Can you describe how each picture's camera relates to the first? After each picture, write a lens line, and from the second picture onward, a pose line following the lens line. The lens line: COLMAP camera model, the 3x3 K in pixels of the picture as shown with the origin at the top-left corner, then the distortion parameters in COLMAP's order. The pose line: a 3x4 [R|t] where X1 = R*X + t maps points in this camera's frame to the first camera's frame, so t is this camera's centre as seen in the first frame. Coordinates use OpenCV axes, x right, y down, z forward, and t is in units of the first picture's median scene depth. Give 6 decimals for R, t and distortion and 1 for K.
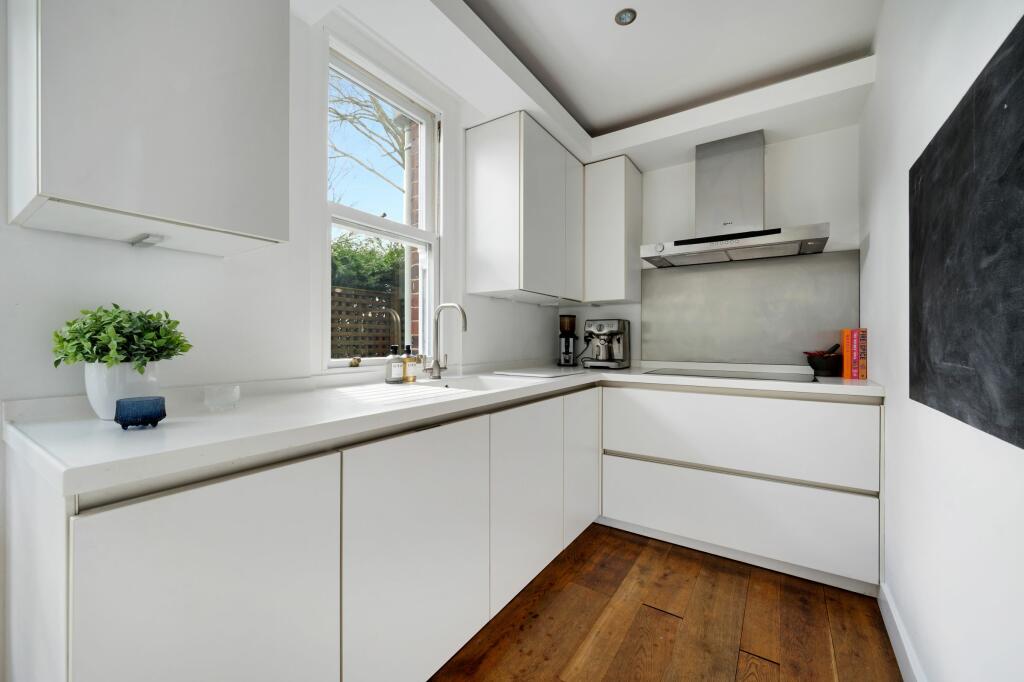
lens RADIAL K [[405.5, 0, 509.3], [0, 405.5, 338.2], [0, 0, 1]] dist [-0.000669, -0.000103]
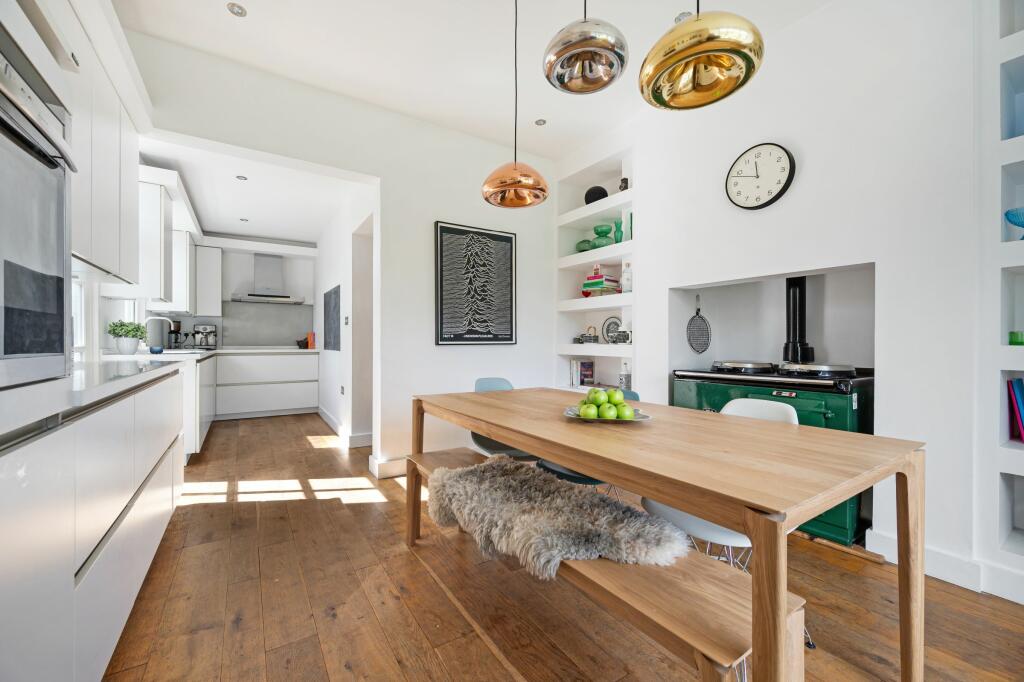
lens RADIAL K [[405.5, 0, 510.0], [0, 405.5, 339.7], [0, 0, 1]] dist [-0.000669, -0.000103]
pose [[0.396632, 0.002803, 0.917974, -0.991220], [-0.001962, 0.999996, -0.002206, 0.028704], [-0.917976, -0.000926, 0.396636, -1.151960]]
